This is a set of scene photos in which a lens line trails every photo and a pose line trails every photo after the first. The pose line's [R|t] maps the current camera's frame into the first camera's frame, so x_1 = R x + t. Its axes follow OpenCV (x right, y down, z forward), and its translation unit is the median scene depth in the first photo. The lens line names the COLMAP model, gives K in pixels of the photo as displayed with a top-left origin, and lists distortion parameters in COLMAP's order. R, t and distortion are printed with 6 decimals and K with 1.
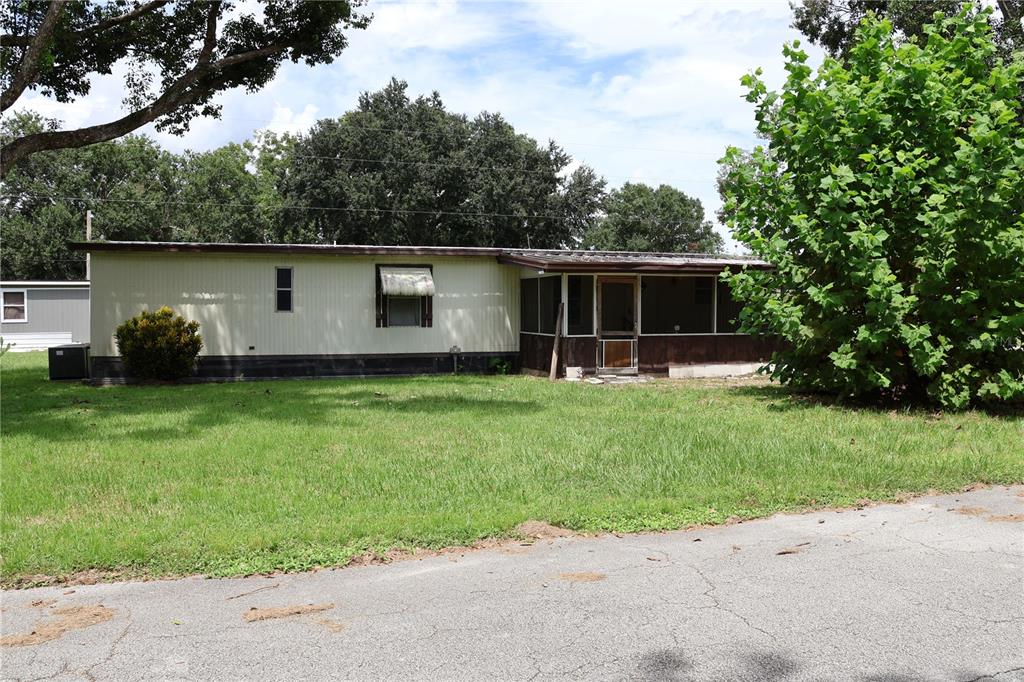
lens RADIAL K [[857.9, 0, 517.3], [0, 857.9, 348.1], [0, 0, 1]] dist [-0.152453, 0.118437]
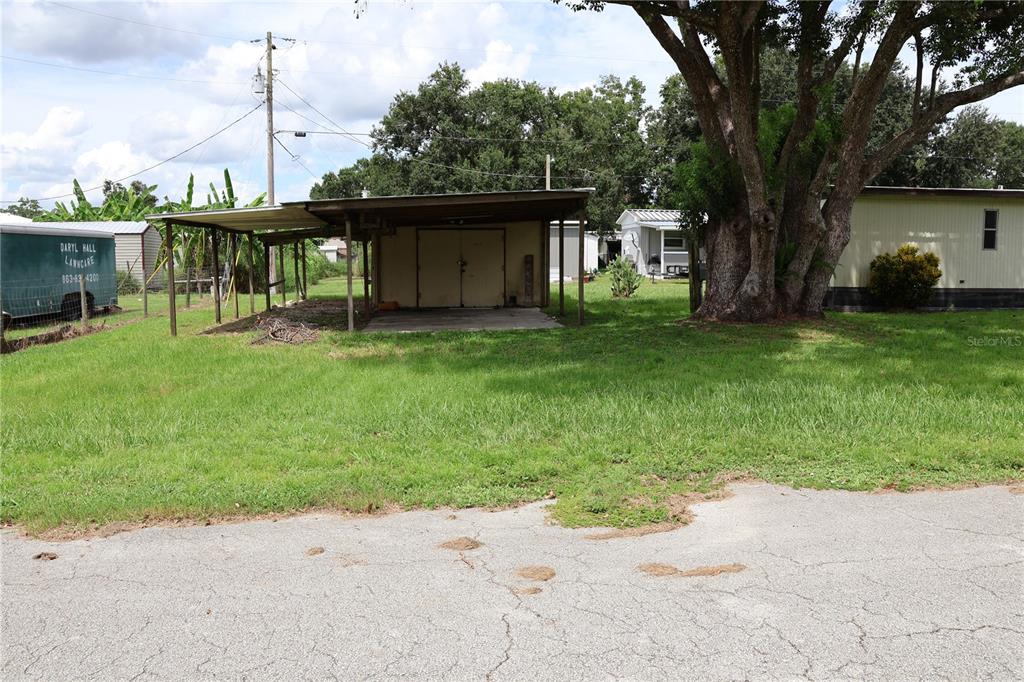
lens RADIAL K [[857.9, 0, 515.9], [0, 857.9, 341.2], [0, 0, 1]] dist [-0.152453, 0.118437]
pose [[0.970564, 0.023954, -0.239650, -0.667182], [-0.009273, 0.998021, 0.062201, 0.017101], [0.240666, -0.058148, 0.968865, -0.228667]]
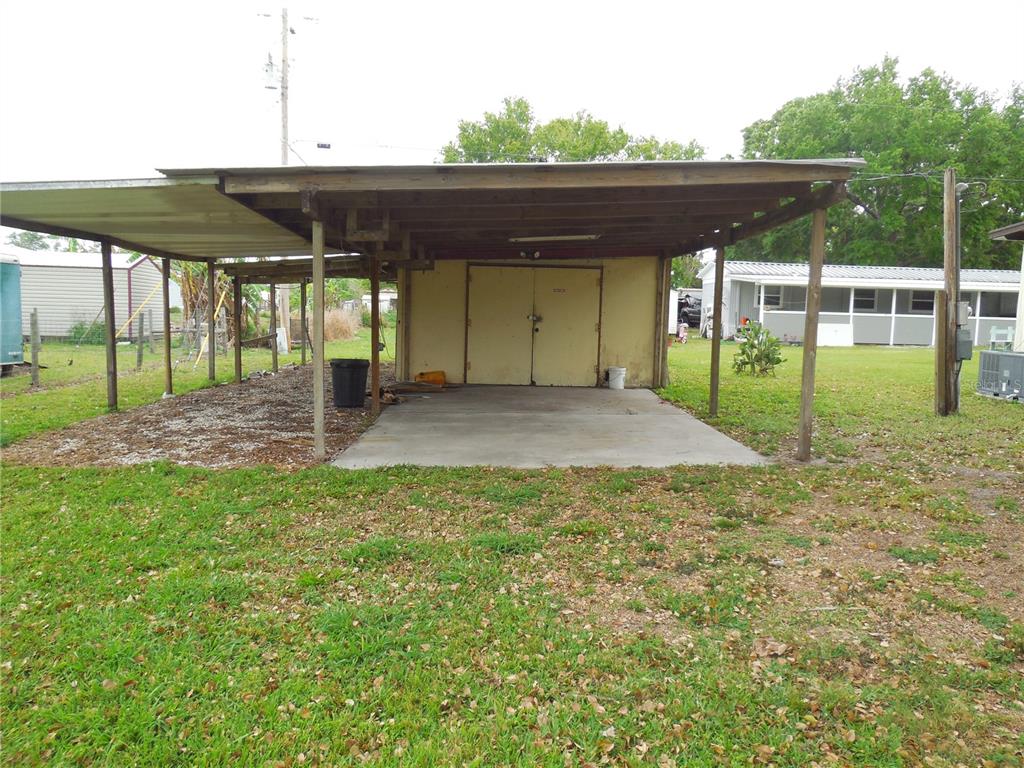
lens RADIAL K [[777.1, 0, 509.5], [0, 777.1, 380.6], [0, 0, 1]] dist [-0.005663, 0.007769]
pose [[0.952327, 0.054807, -0.300117, -0.853643], [-0.040608, 0.997750, 0.053351, 0.001825], [0.302365, -0.038621, 0.952409, 0.283422]]
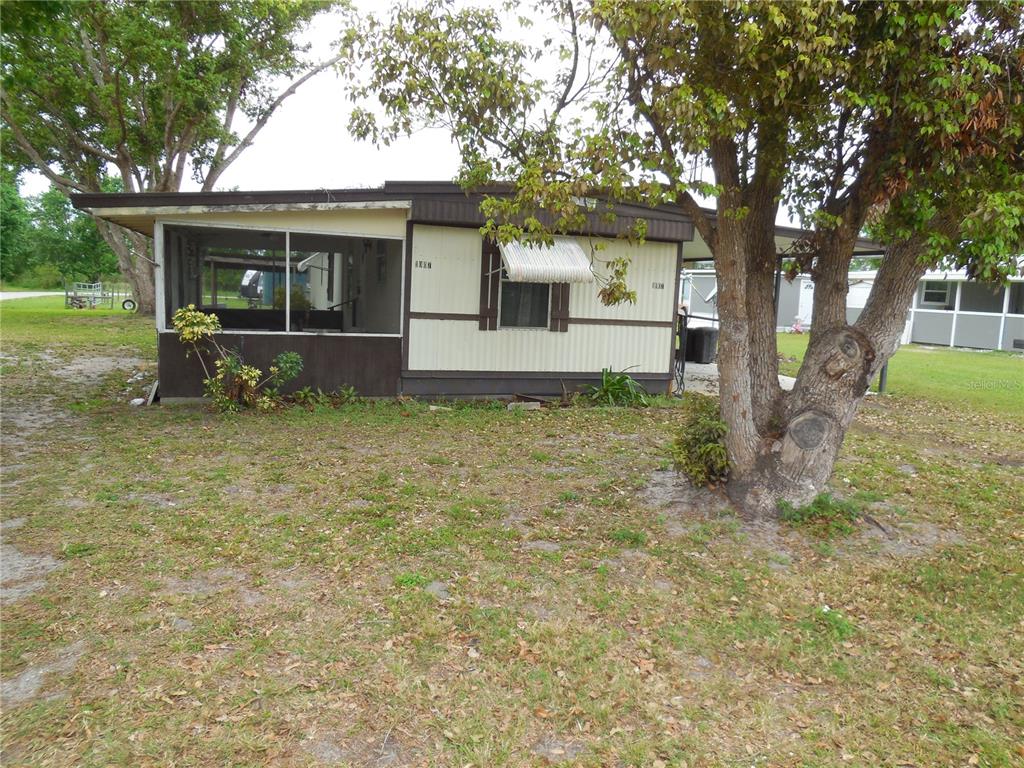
lens RADIAL K [[777.1, 0, 501.4], [0, 777.1, 375.4], [0, 0, 1]] dist [-0.005663, 0.007769]
pose [[0.012890, 0.117781, -0.992956, 0.992717], [-0.081543, 0.989855, 0.116354, -0.072501], [0.996586, 0.079469, 0.022363, 1.362815]]
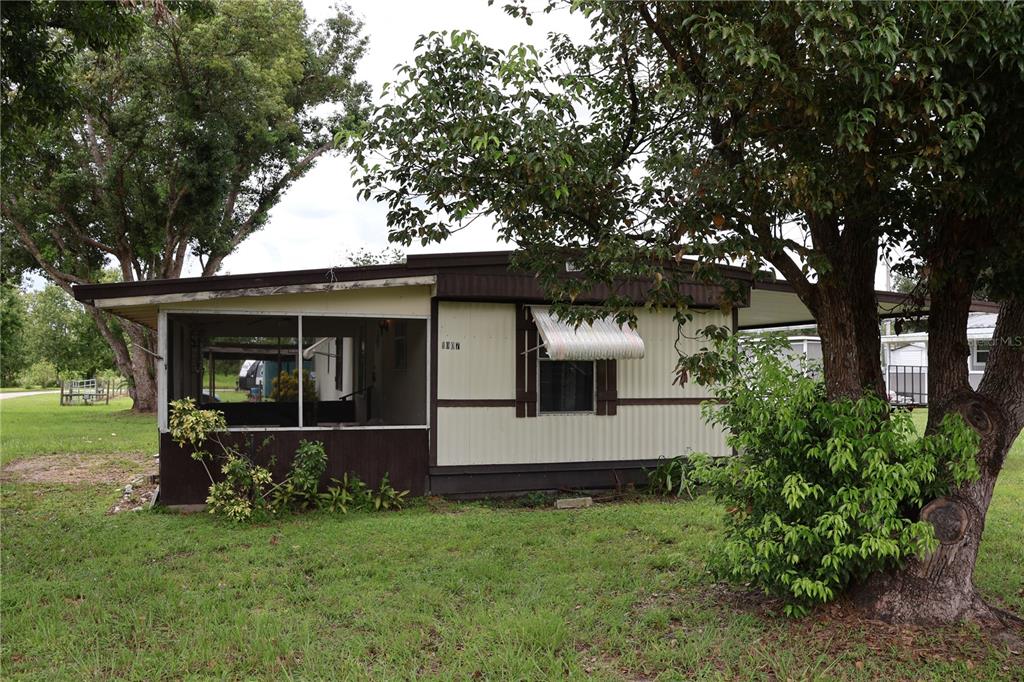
lens RADIAL K [[857.9, 0, 507.6], [0, 857.9, 333.8], [0, 0, 1]] dist [-0.152453, 0.118437]
pose [[-0.000765, -0.034985, -0.999388, 0.972409], [-0.040275, 0.998578, -0.034926, -0.071661], [0.999188, 0.040224, -0.002173, 1.349328]]
